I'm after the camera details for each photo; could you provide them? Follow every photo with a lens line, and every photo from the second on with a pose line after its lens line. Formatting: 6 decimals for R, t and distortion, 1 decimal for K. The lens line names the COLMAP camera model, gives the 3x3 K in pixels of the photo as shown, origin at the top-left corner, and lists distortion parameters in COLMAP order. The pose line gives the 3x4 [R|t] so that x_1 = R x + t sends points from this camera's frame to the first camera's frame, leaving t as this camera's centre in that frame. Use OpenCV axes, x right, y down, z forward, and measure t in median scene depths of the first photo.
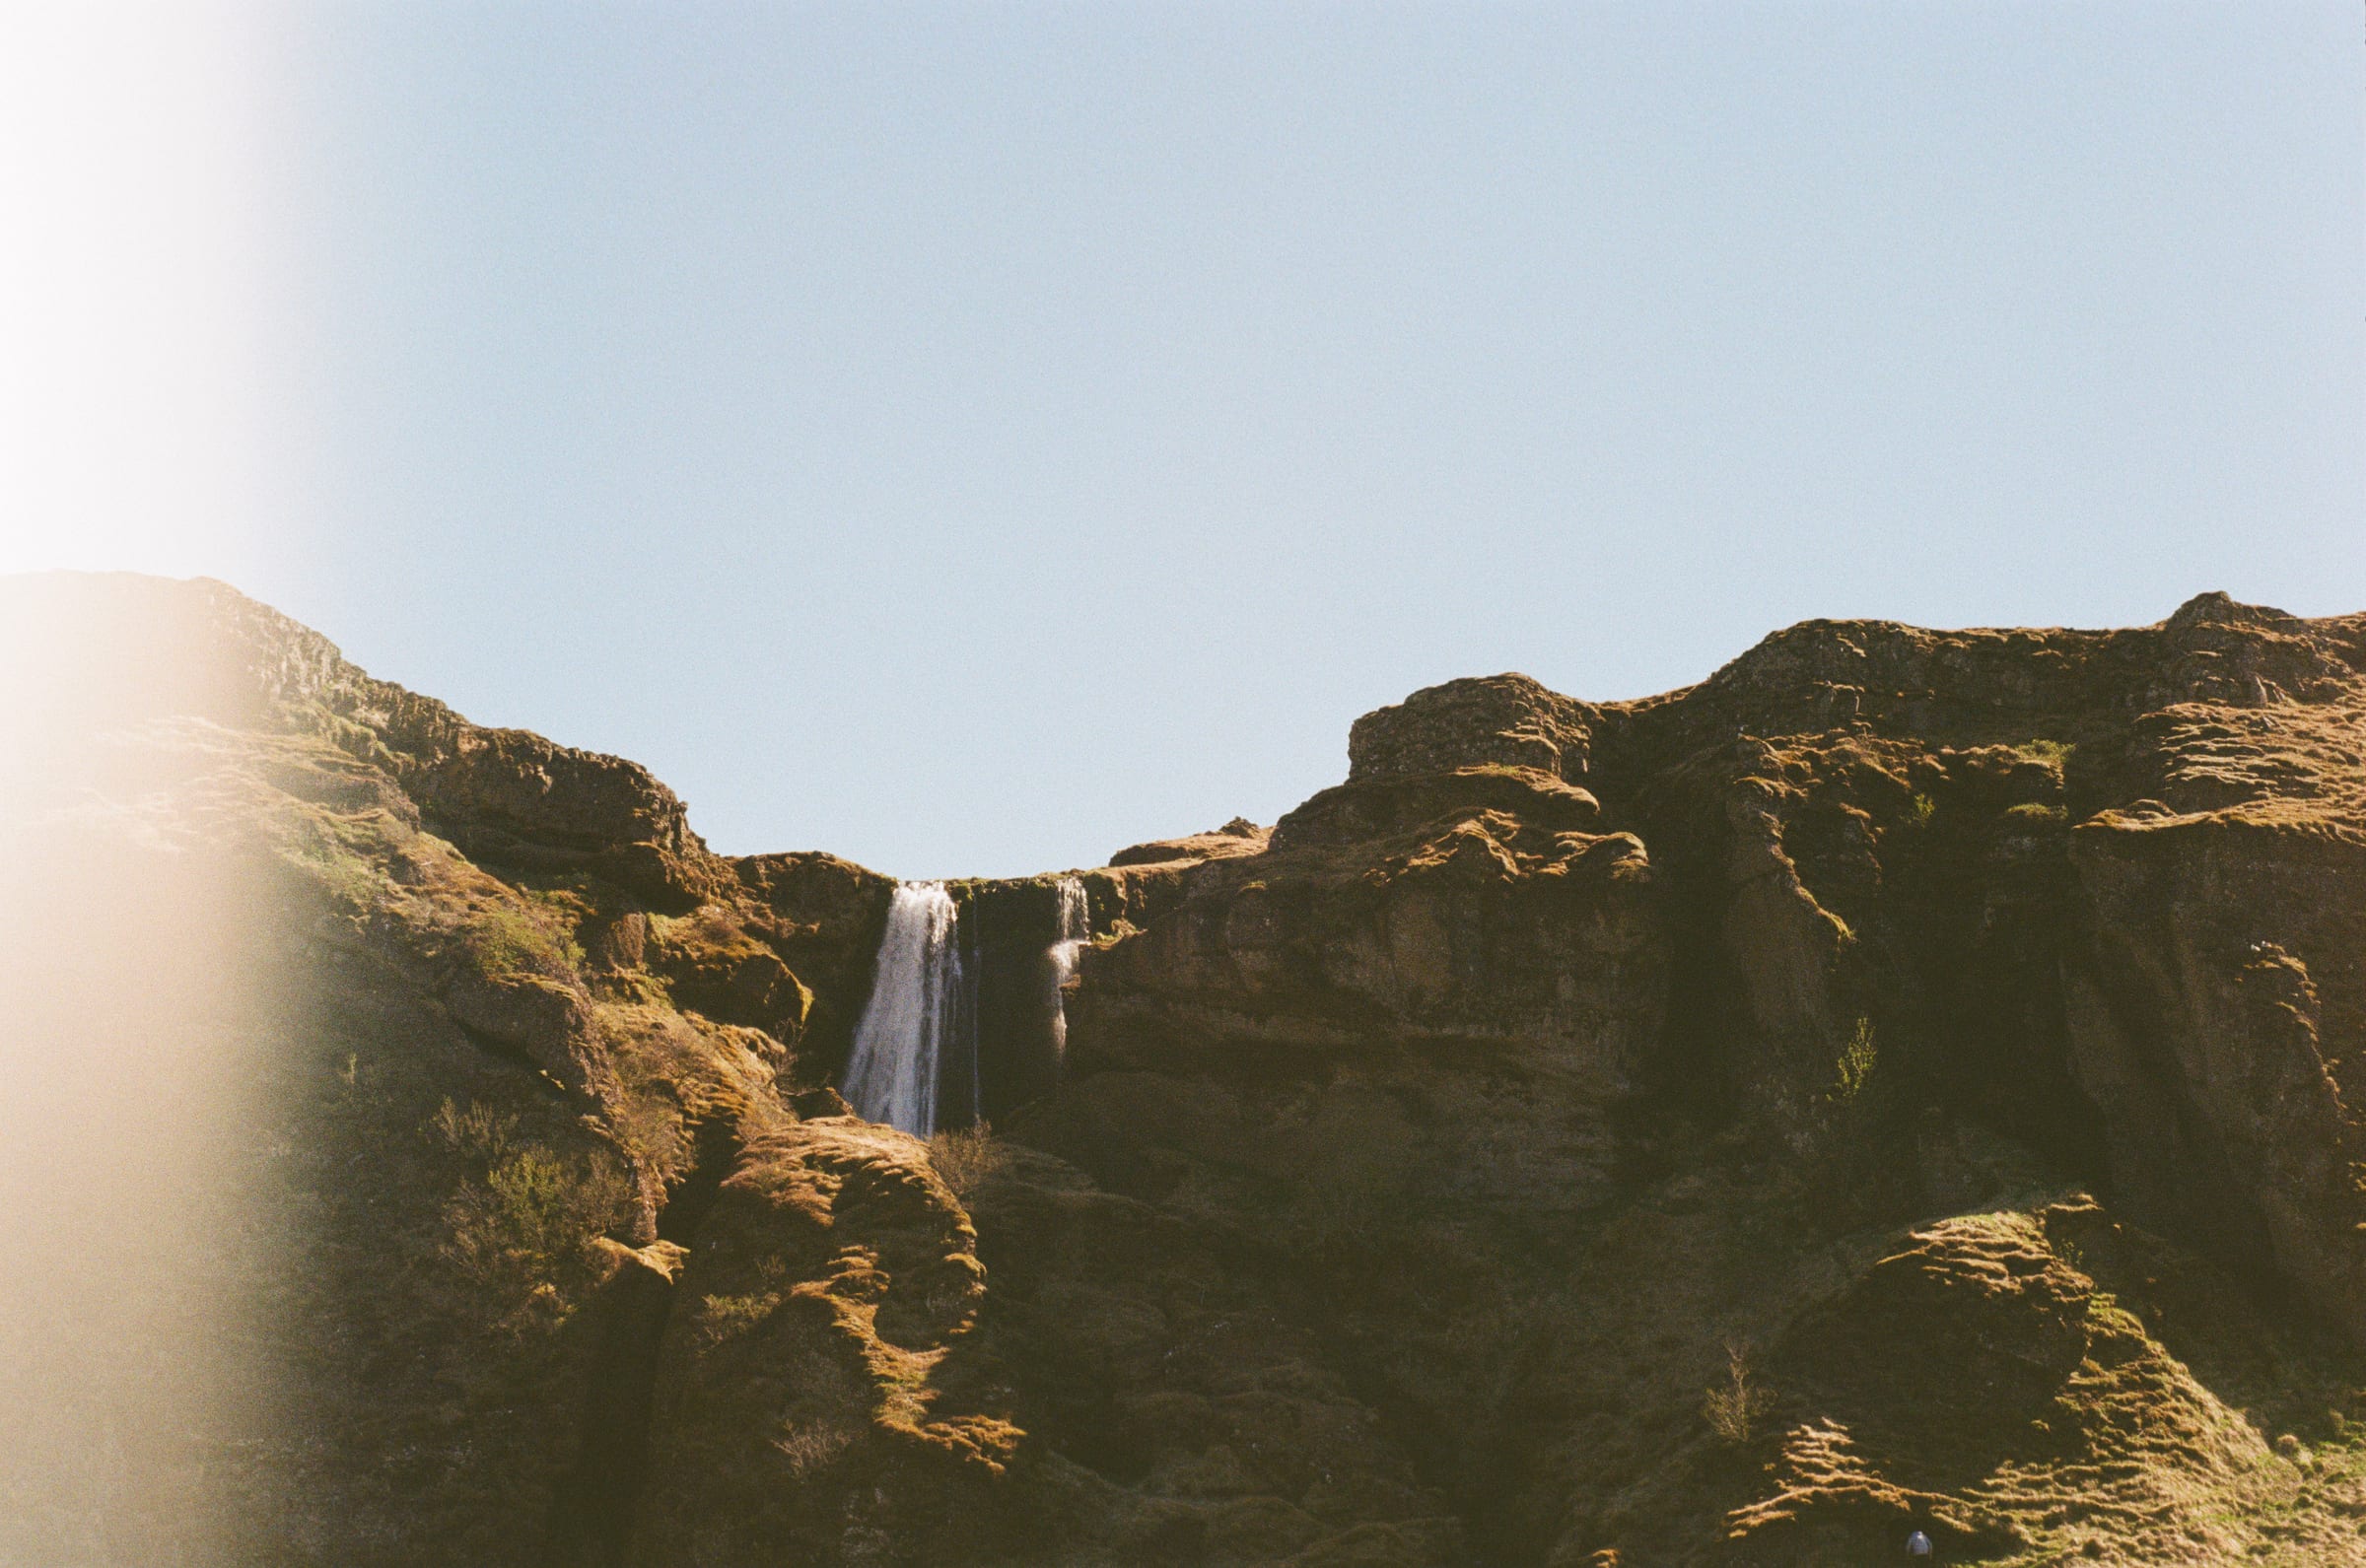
lens RADIAL K [[3740.3, 0, 1183.0], [0, 3740.3, 784.0], [0, 0, 1]] dist [-0.014306, -0.130514]
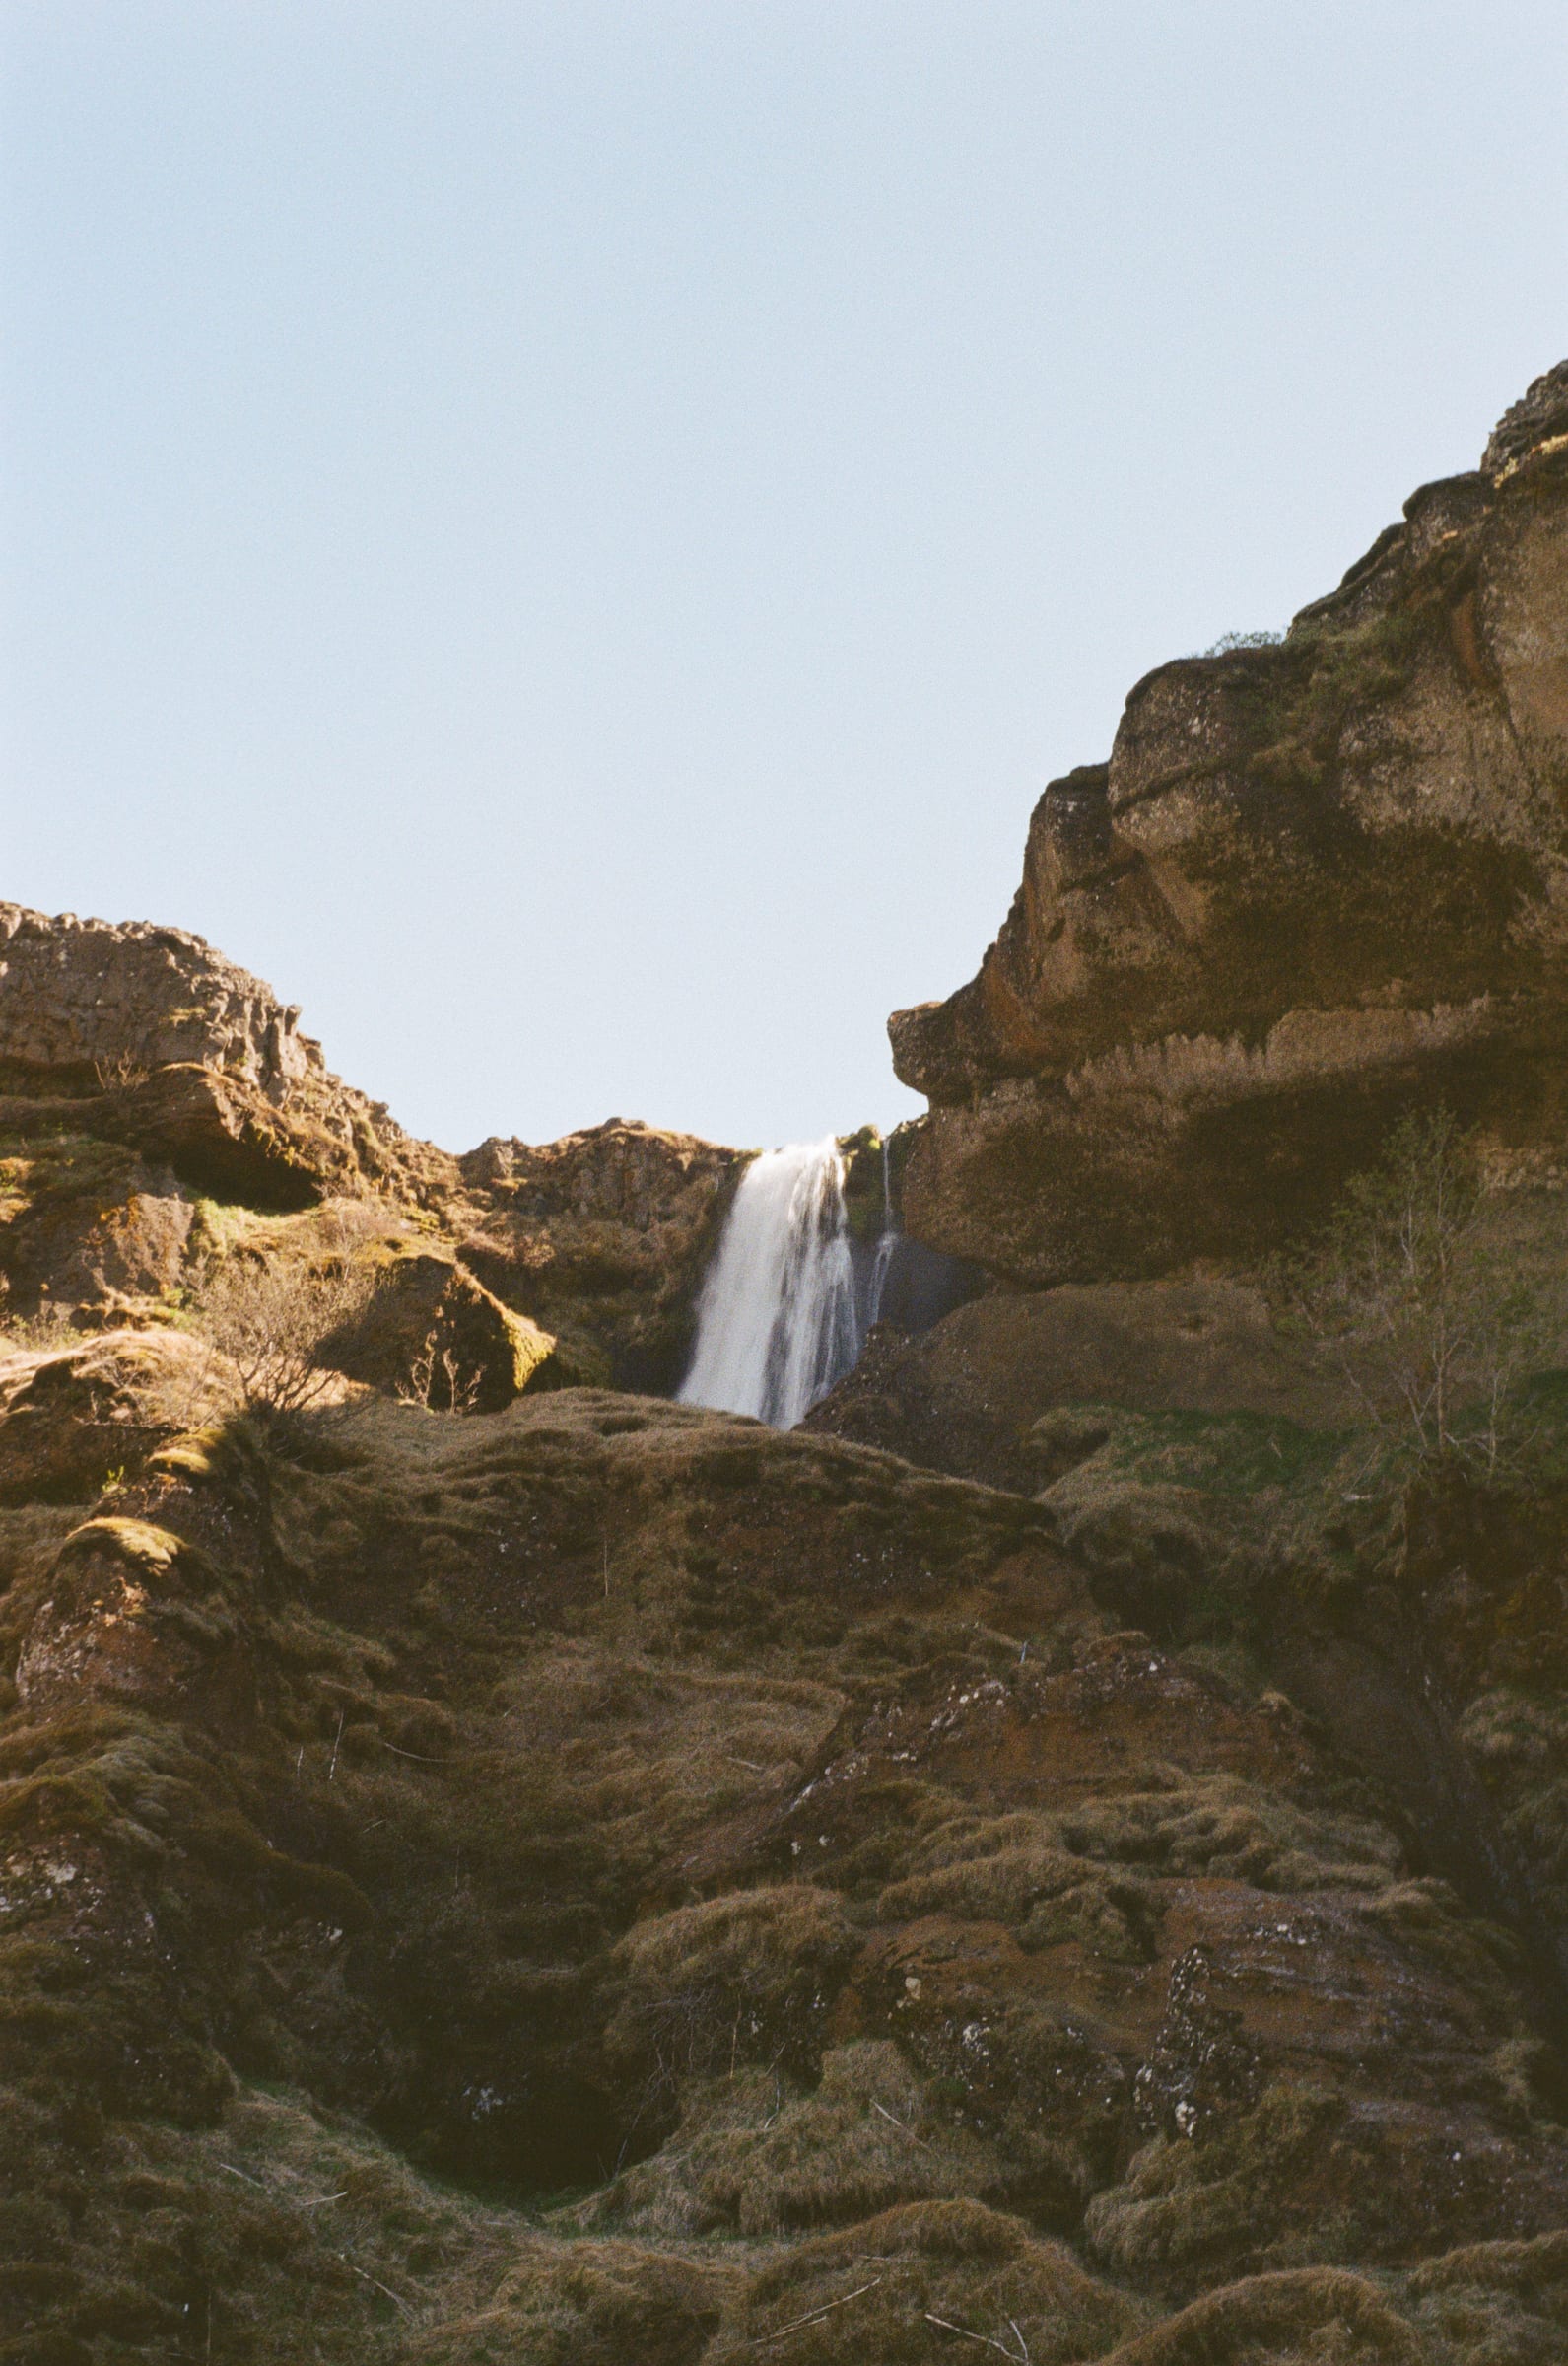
lens RADIAL K [[3740.3, 0, 786.6], [0, 3740.3, 1043.0], [0, 0, 1]] dist [-0.014306, -0.130514]
pose [[0.958451, -0.134426, -0.251599, 0.063641], [0.087464, 0.978007, -0.189345, 0.117484], [0.271519, 0.159472, 0.949129, 0.543129]]
